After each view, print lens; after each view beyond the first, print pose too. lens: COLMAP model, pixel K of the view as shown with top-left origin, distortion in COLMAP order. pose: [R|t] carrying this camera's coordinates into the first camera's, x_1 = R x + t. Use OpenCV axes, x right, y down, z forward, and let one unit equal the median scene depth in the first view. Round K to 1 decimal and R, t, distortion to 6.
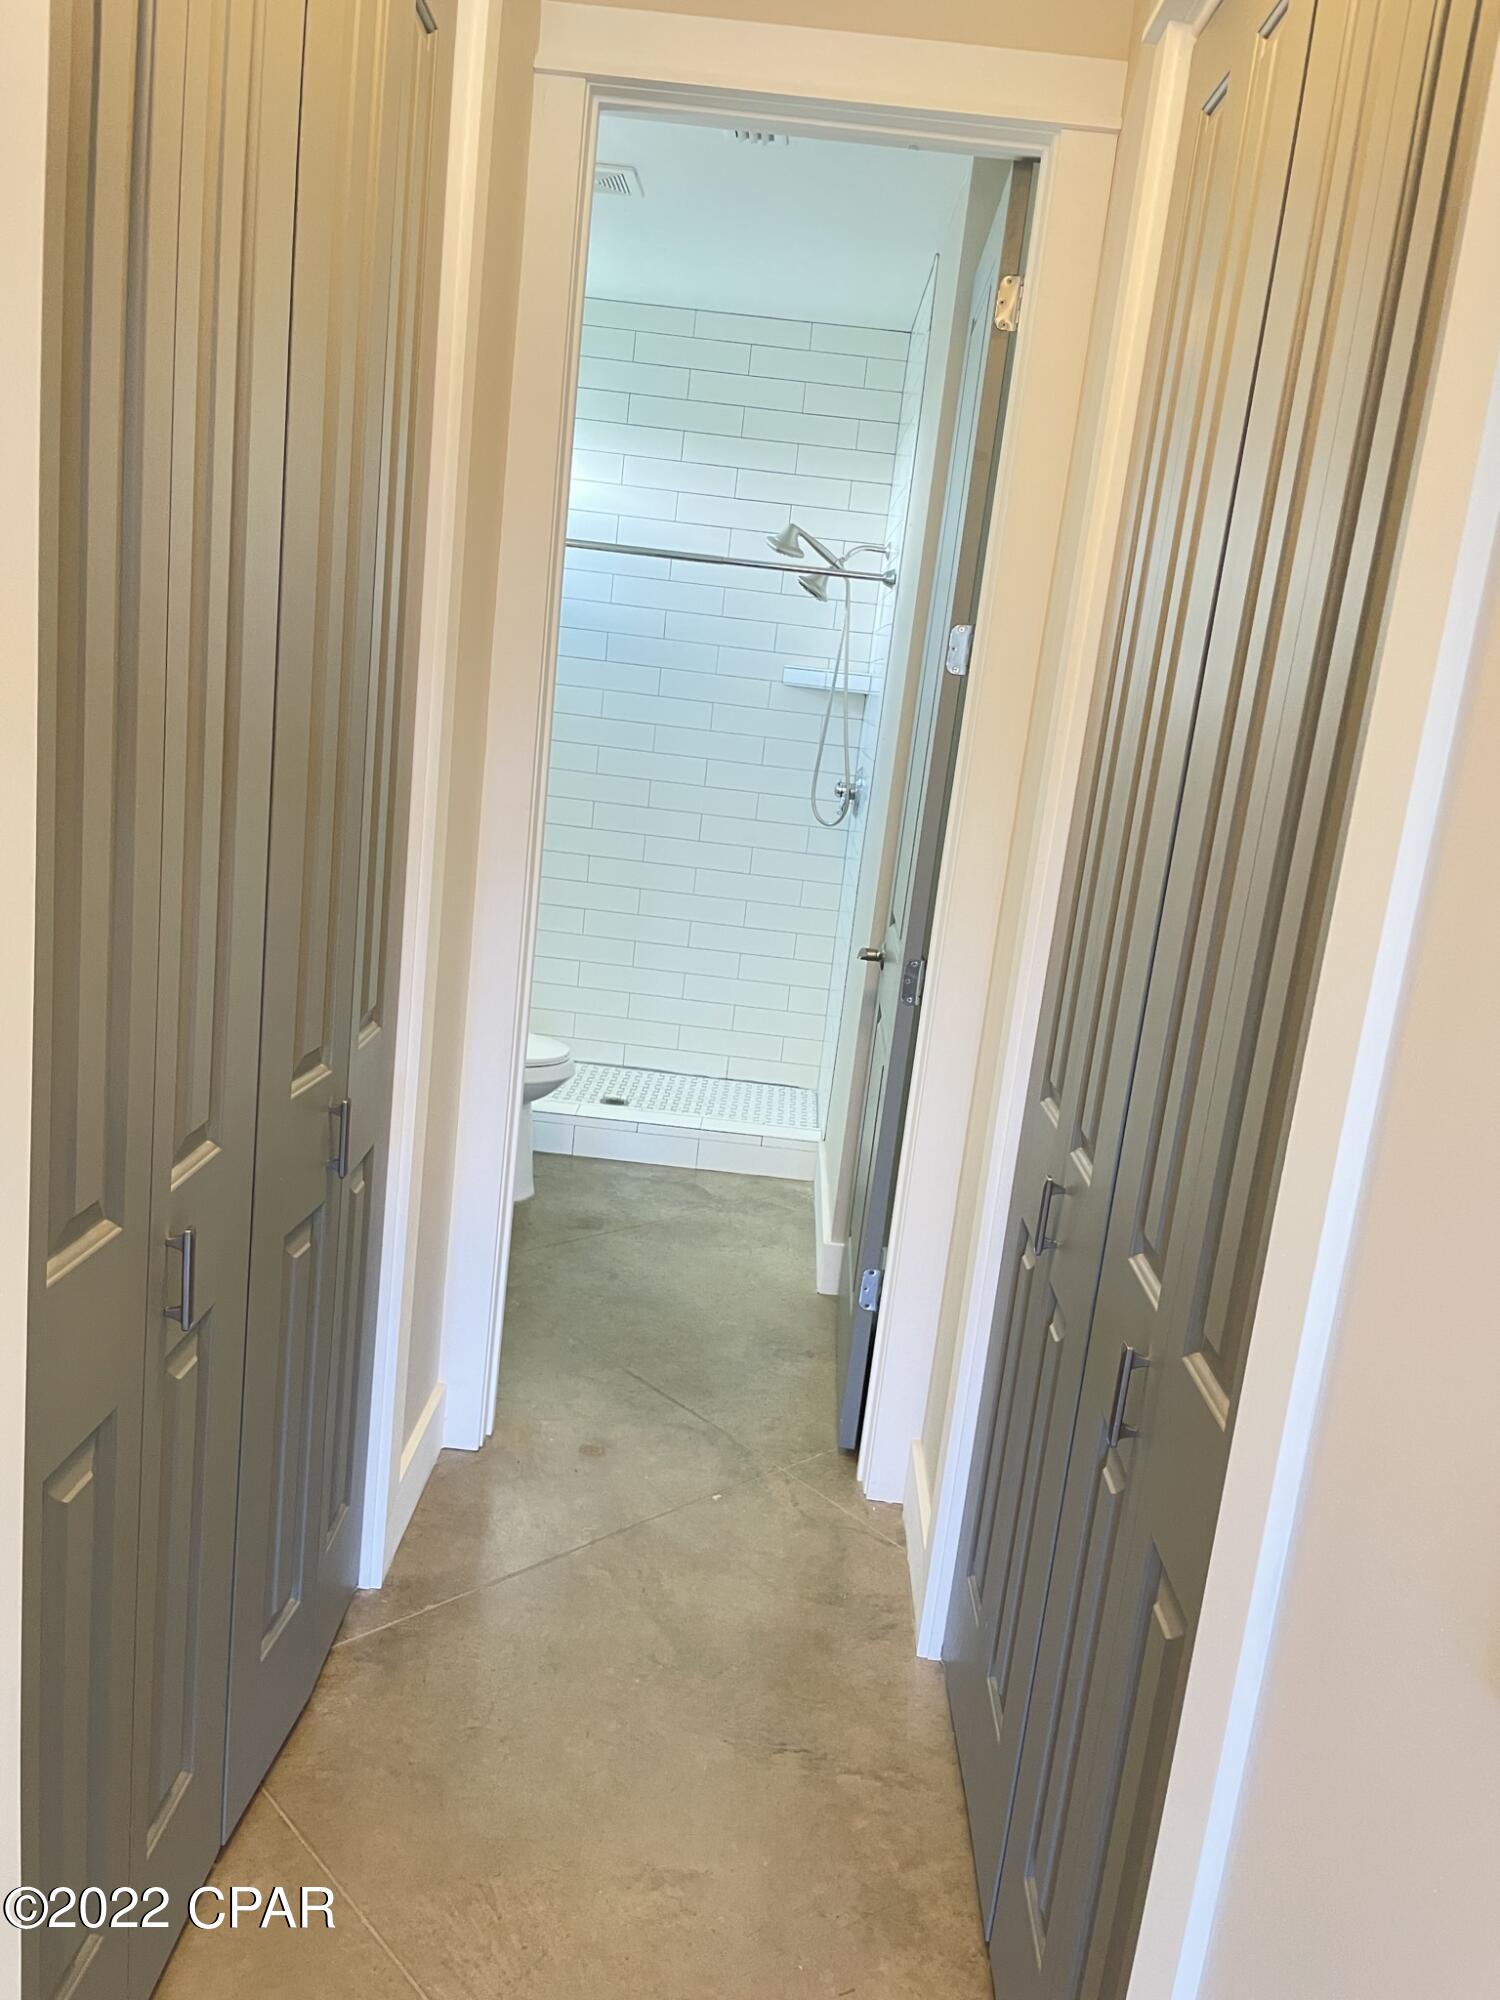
lens RADIAL K [[1519.1, 0, 754.1], [0, 1519.1, 1002.0], [0, 0, 1]] dist [0.079707, -0.106915]
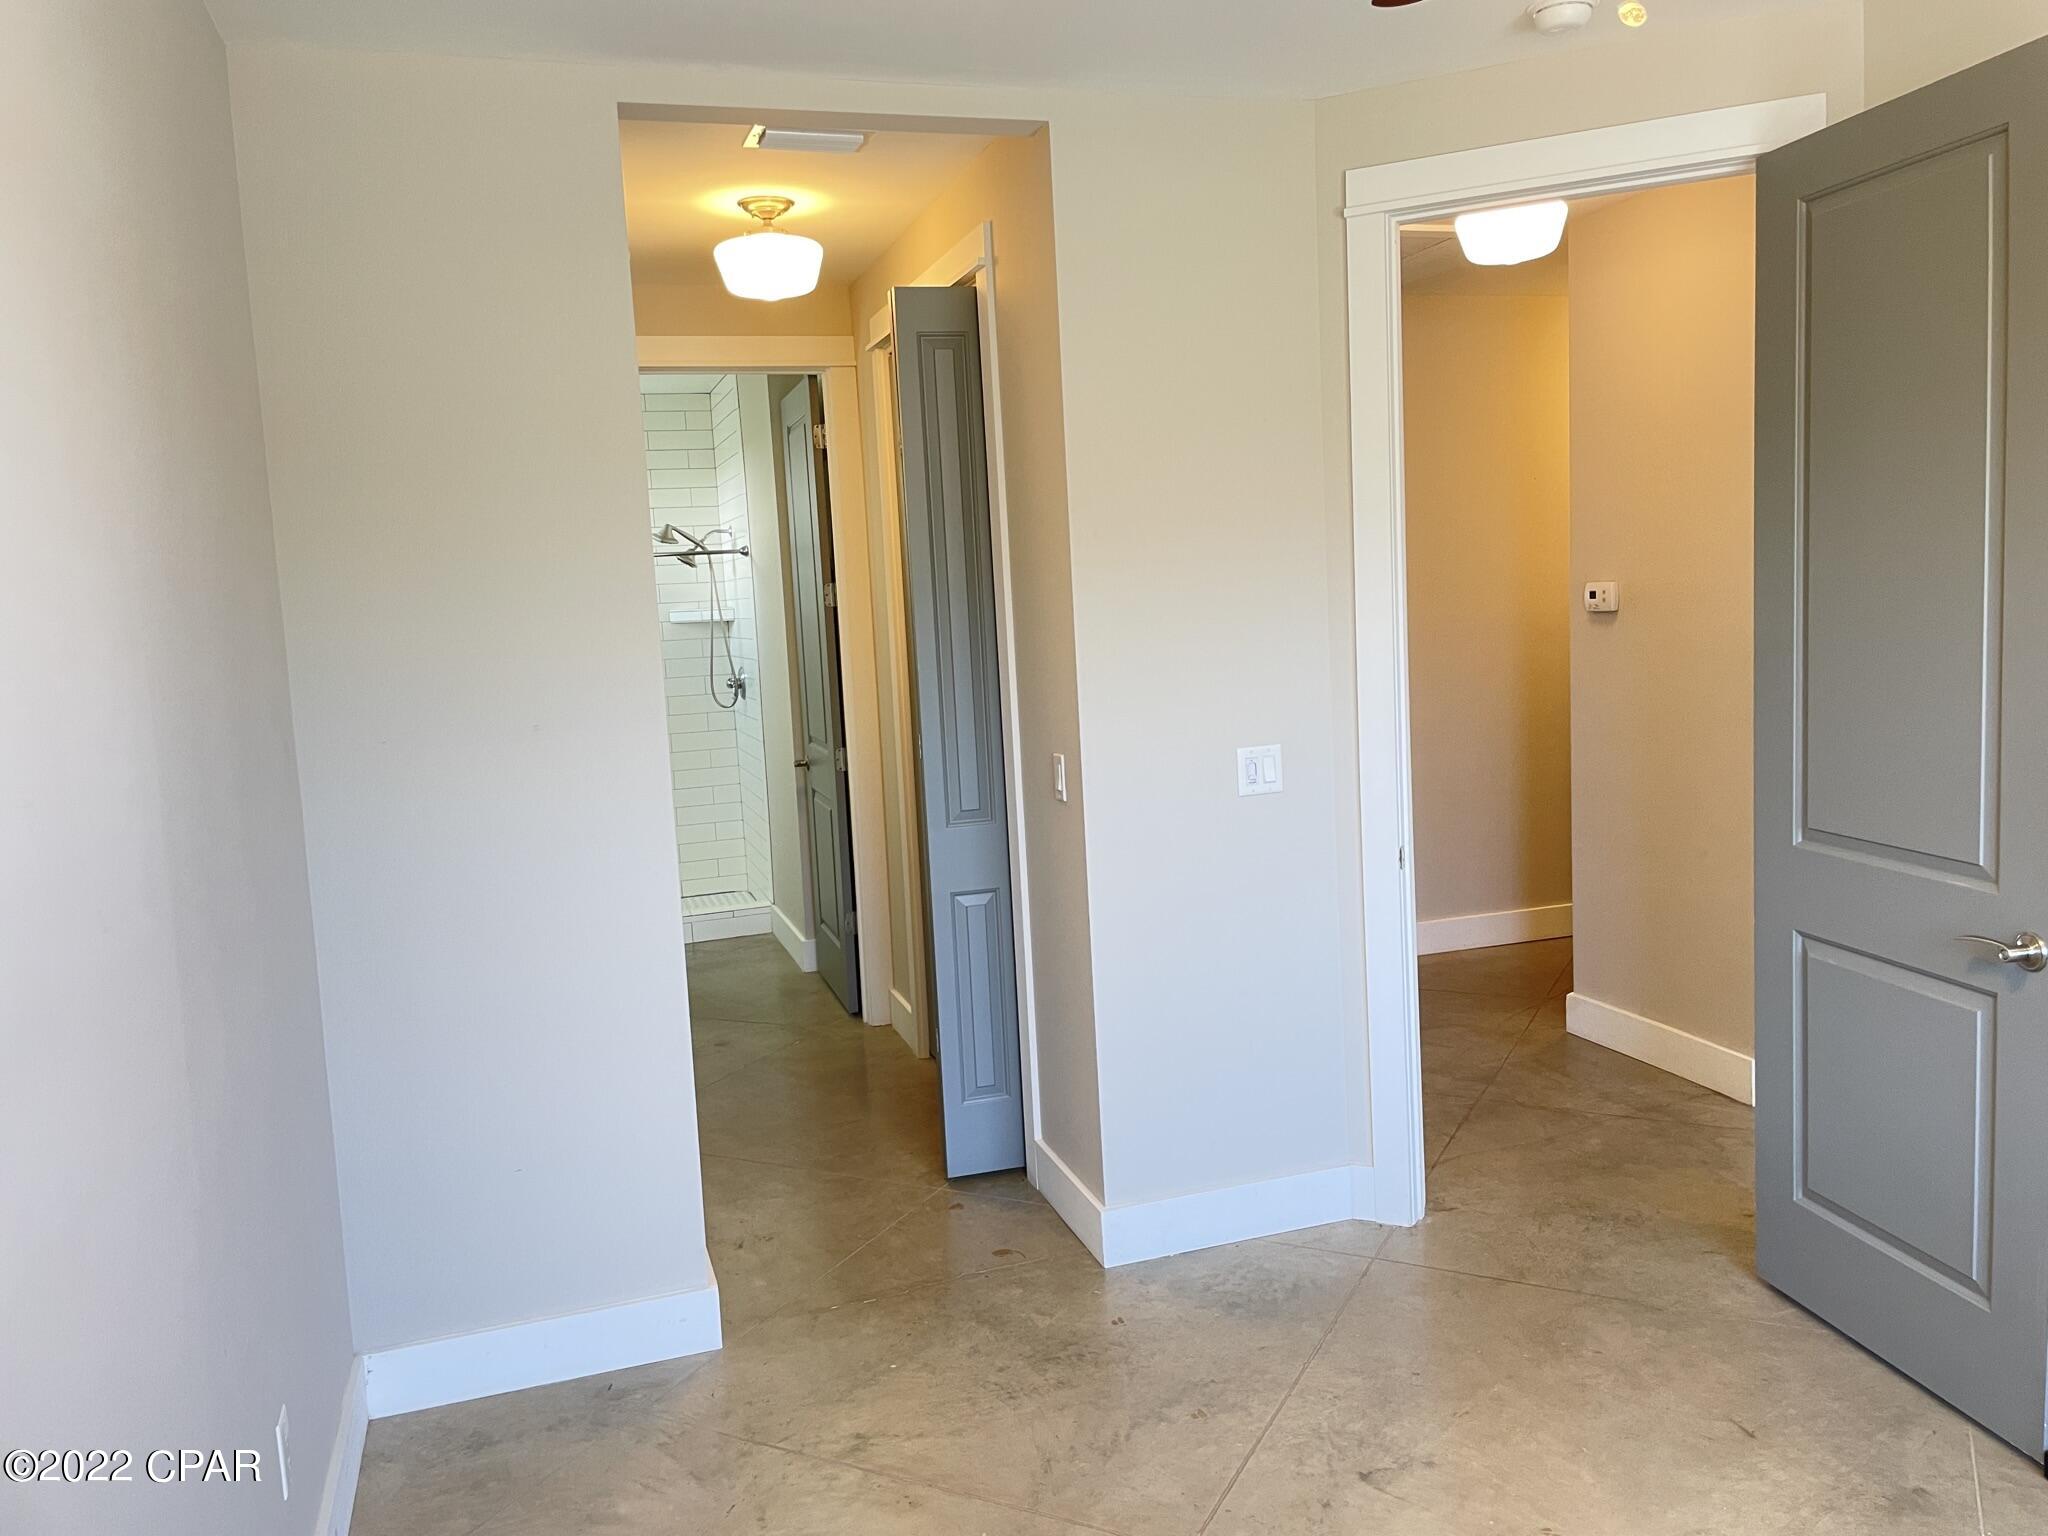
lens RADIAL K [[1555.5, 0, 1027.9], [0, 1555.5, 766.4], [0, 0, 1]] dist [0.079707, -0.106915]
pose [[0.927294, -0.197472, 0.318011, -0.184218], [0.224082, 0.973338, -0.049000, 0.087723], [-0.299856, 0.116698, 0.946820, -0.579916]]
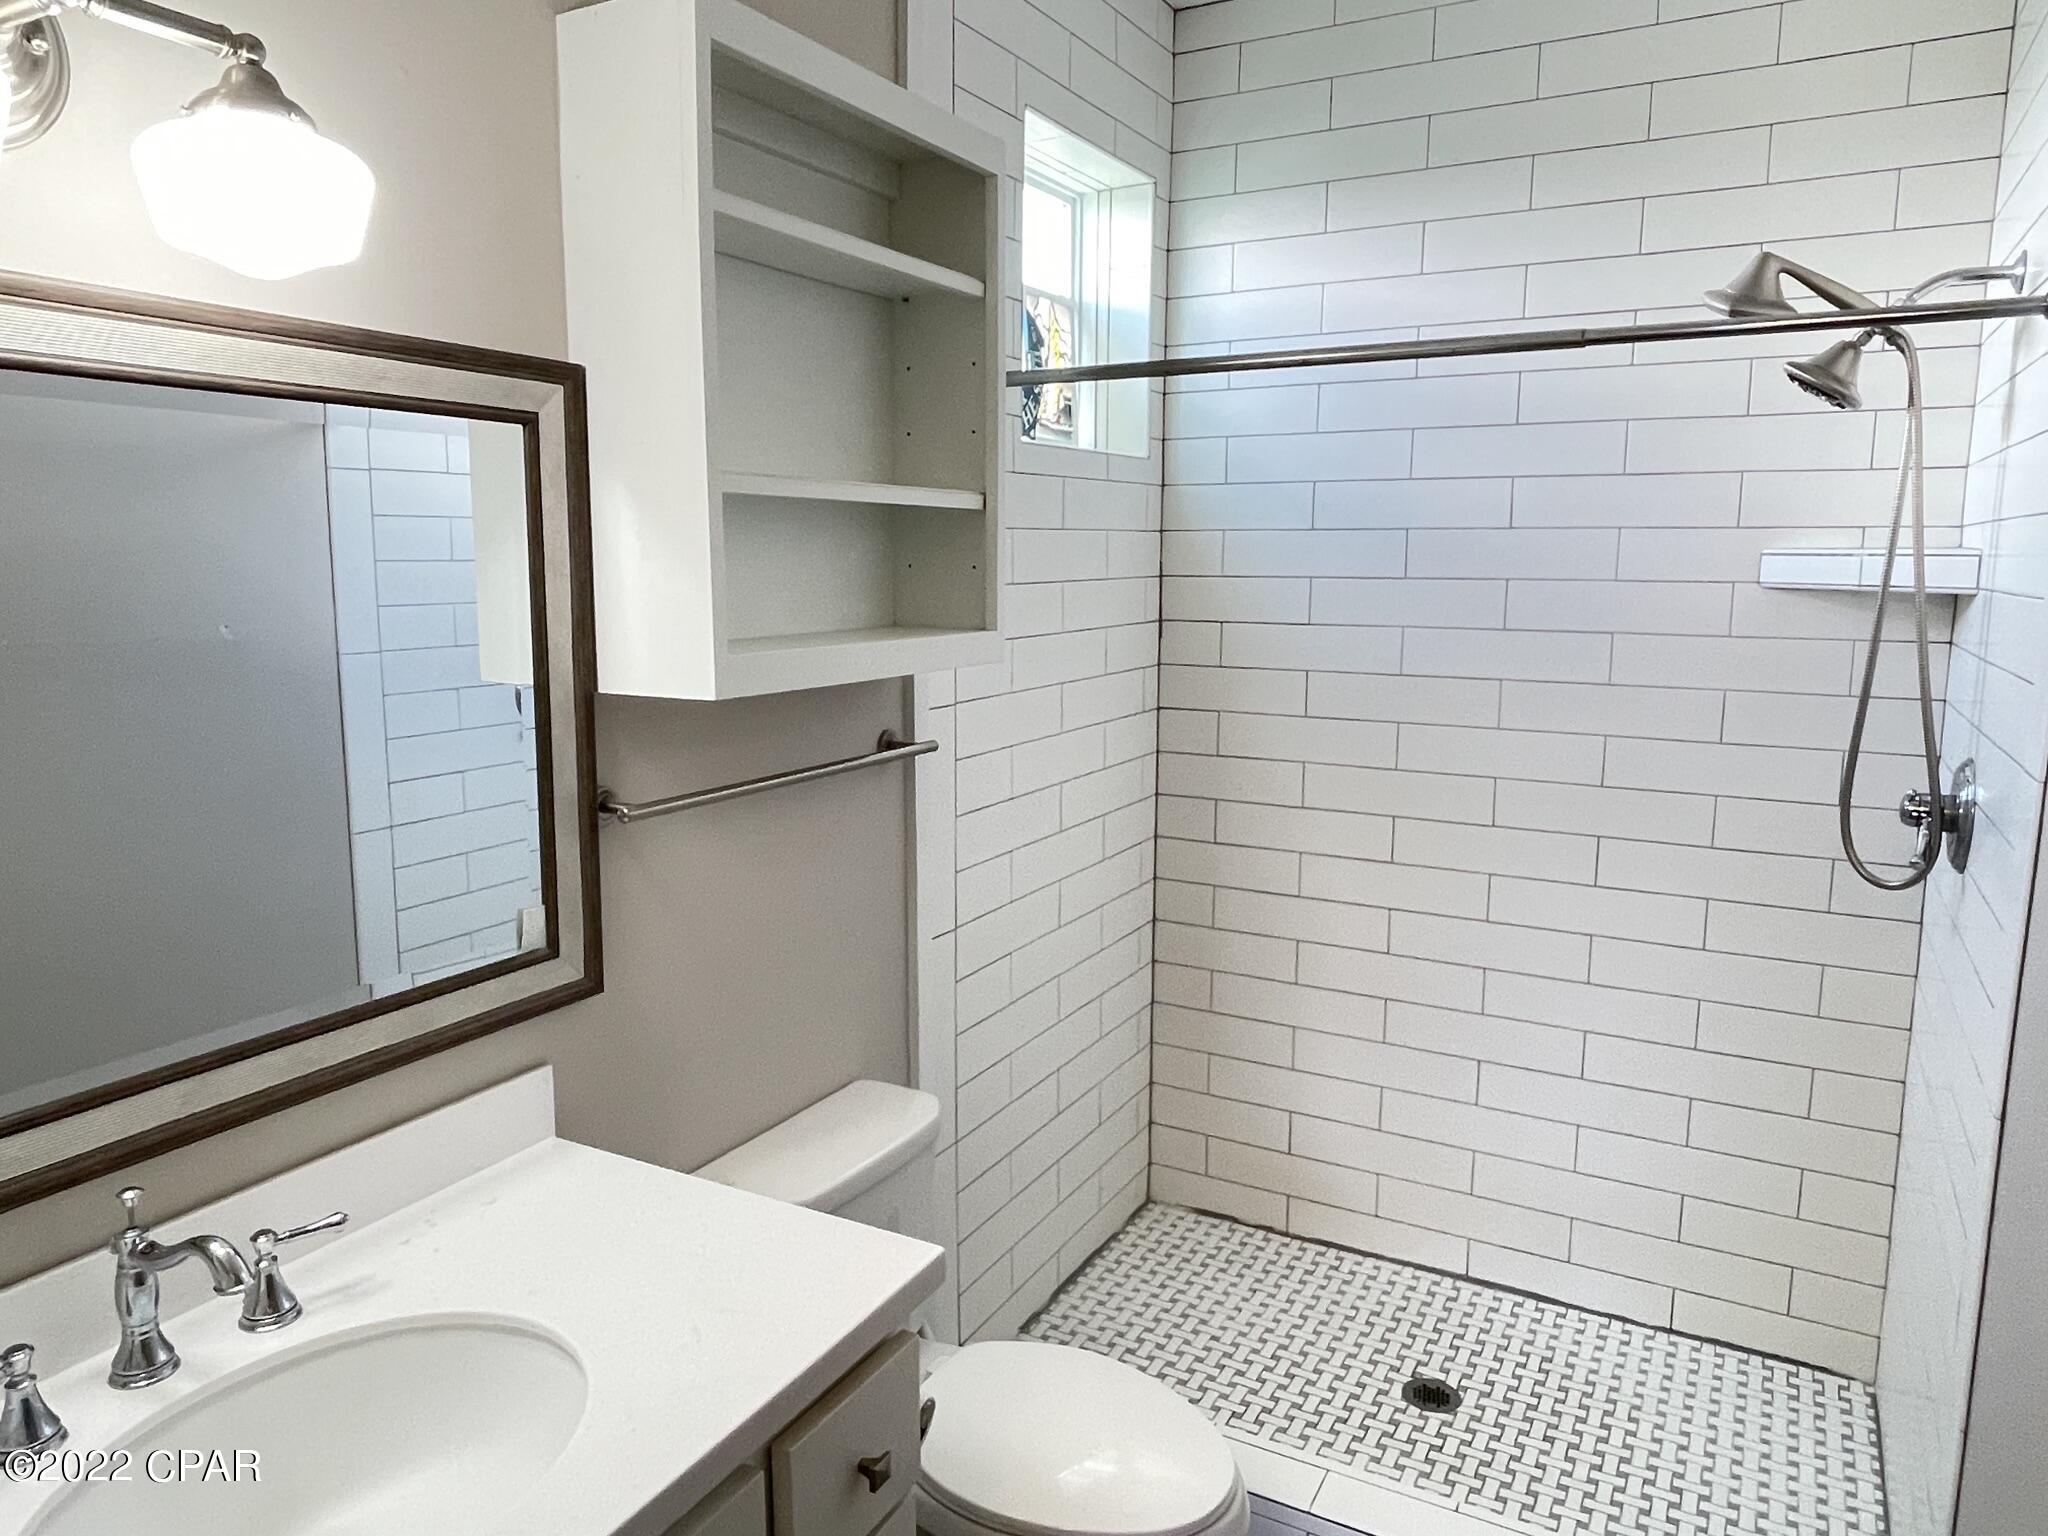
lens RADIAL K [[1328.9, 0, 1018.5], [0, 1328.9, 736.6], [0, 0, 1]] dist [-0.010224, -0.001921]
pose [[0.877285, -0.039444, -0.478346, 0.011780], [-0.003460, 0.996072, -0.088480, -0.125745], [0.479957, 0.079277, 0.873703, 0.530970]]
